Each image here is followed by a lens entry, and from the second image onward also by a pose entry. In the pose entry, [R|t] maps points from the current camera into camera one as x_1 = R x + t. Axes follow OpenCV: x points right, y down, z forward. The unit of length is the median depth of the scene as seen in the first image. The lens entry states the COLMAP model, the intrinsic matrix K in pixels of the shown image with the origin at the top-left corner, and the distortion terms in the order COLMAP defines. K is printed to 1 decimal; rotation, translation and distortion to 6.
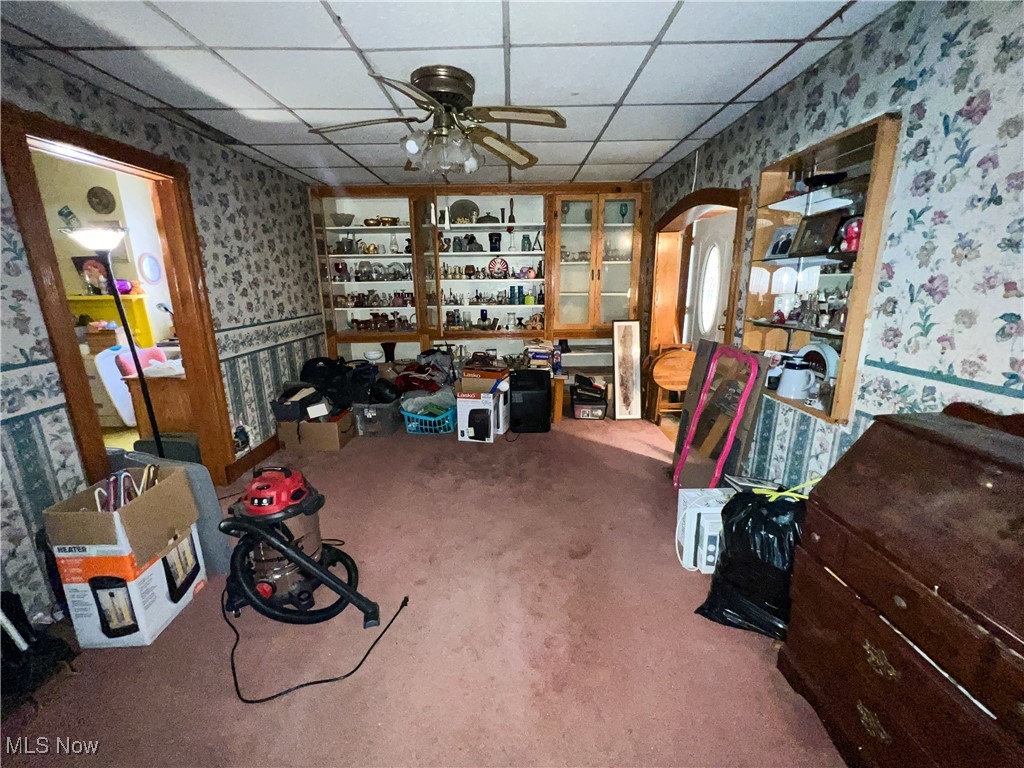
lens RADIAL K [[420.1, 0, 510.9], [0, 420.1, 381.9], [0, 0, 1]] dist [-0.003368, 0.001339]
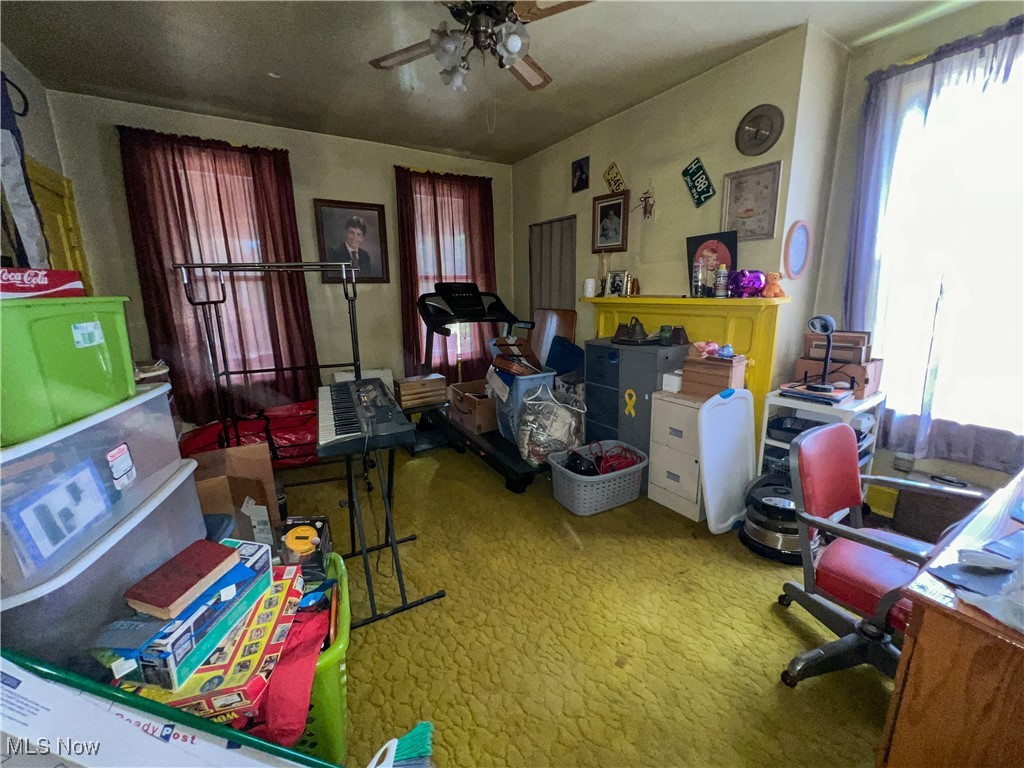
lens RADIAL K [[420.1, 0, 511.6], [0, 420.1, 381.9], [0, 0, 1]] dist [-0.003368, 0.001339]
pose [[0.537446, 0.180596, -0.823733, -0.617120], [-0.192259, 0.977316, 0.088829, -0.087384], [0.821090, 0.110629, 0.559976, 0.442041]]
